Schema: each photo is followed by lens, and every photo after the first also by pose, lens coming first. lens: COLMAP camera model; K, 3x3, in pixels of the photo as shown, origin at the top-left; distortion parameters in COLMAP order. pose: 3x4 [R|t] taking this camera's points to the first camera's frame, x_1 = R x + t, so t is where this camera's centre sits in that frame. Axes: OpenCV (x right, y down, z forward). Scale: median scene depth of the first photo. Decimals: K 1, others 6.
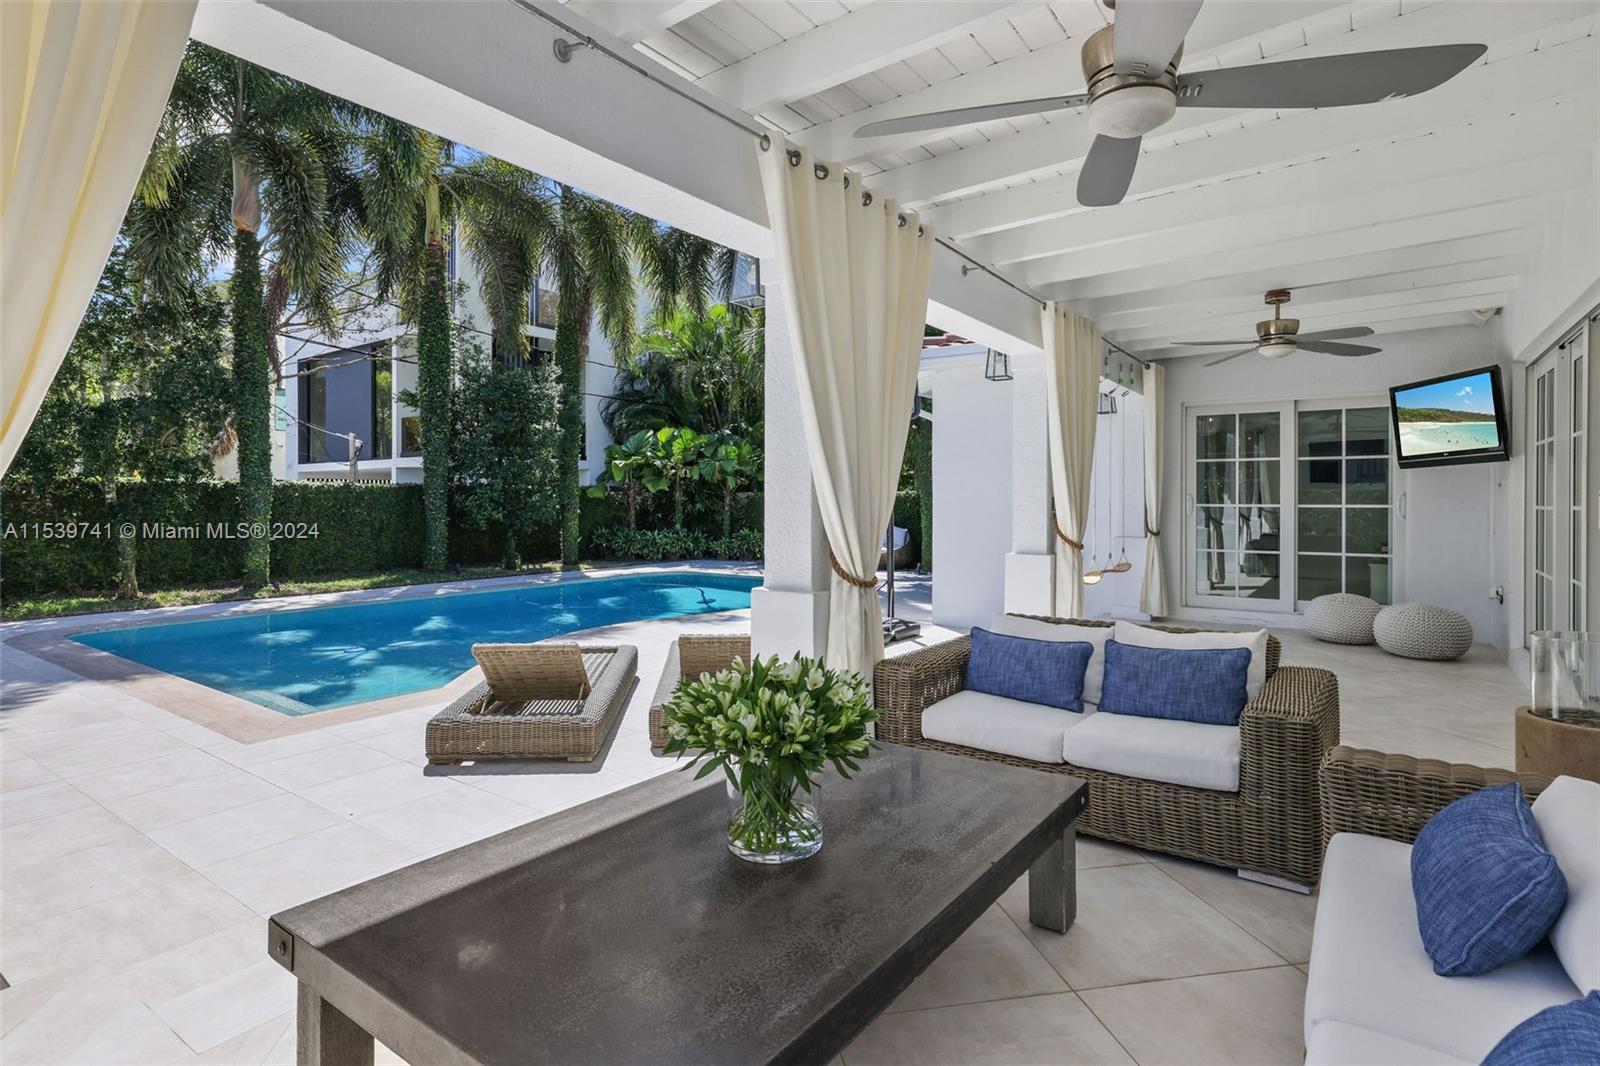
lens RADIAL K [[805.2, 0, 813.8], [0, 805.2, 498.8], [0, 0, 1]] dist [-0.003138, 0.000075]
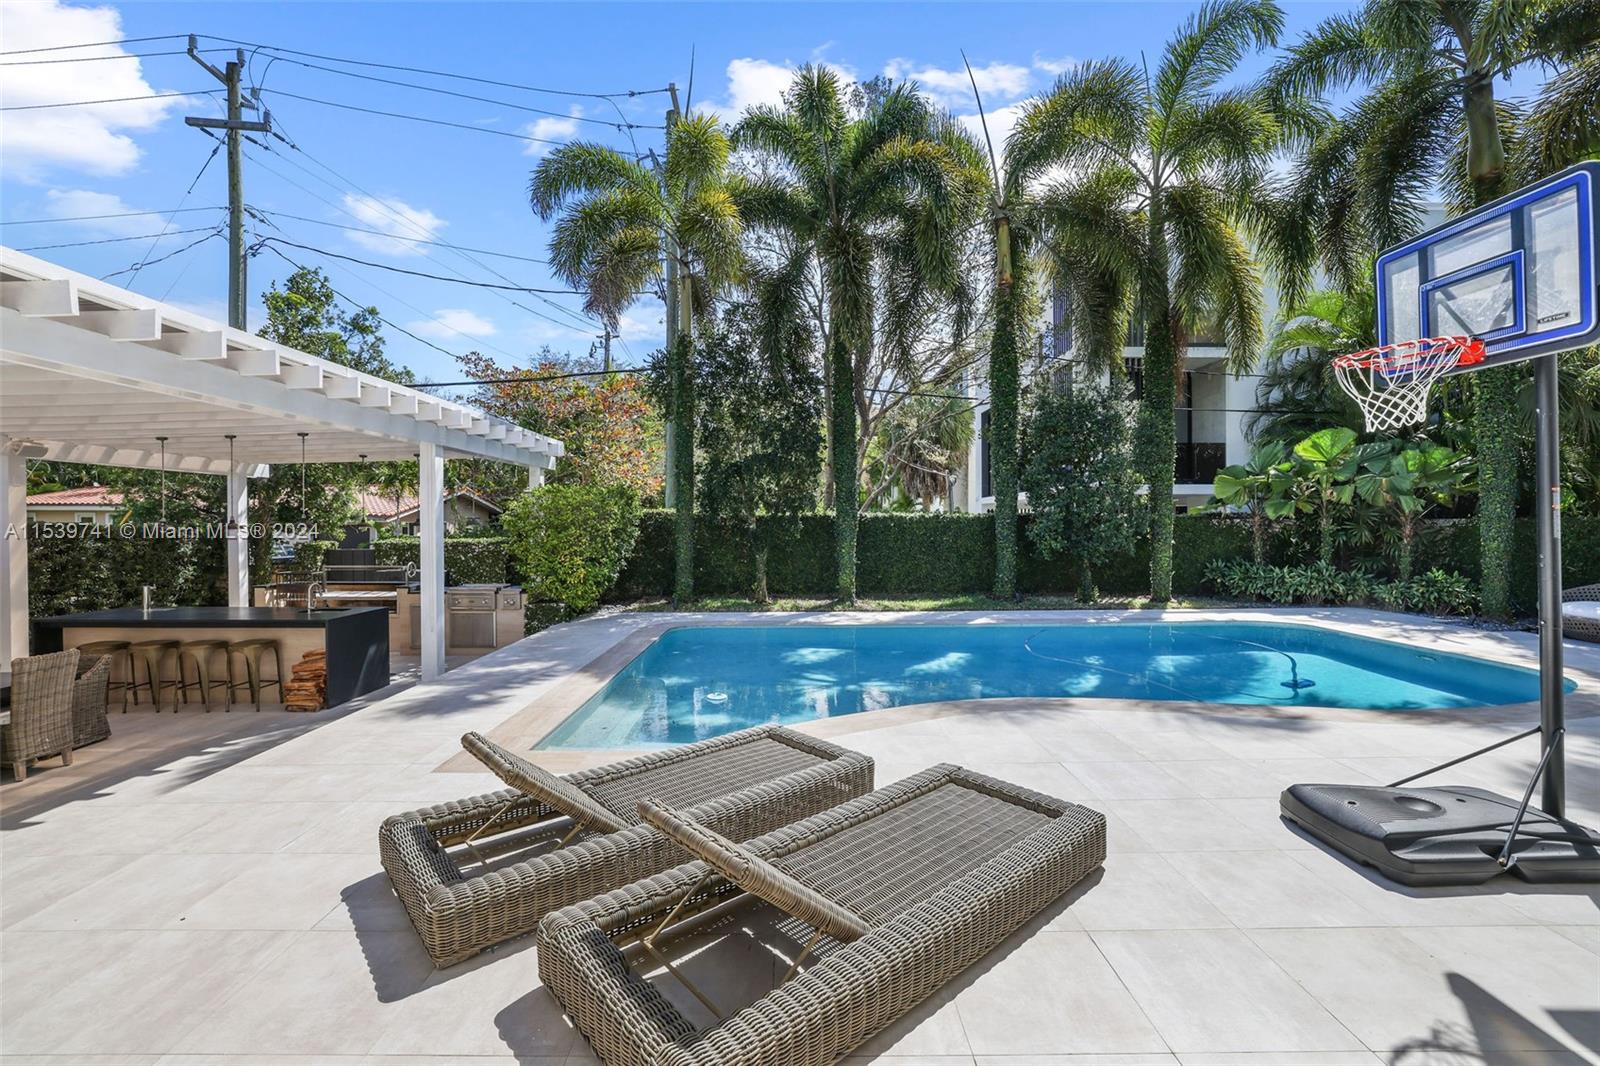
lens RADIAL K [[686.2, 0, 800.6], [0, 686.2, 525.9], [0, 0, 1]] dist [-0.026358, 0.004841]
pose [[0.580238, 0.001168, -0.814446, 0.095636], [0.002992, 0.999989, 0.003565, -0.007112], [0.814441, -0.004506, 0.580228, 0.274572]]
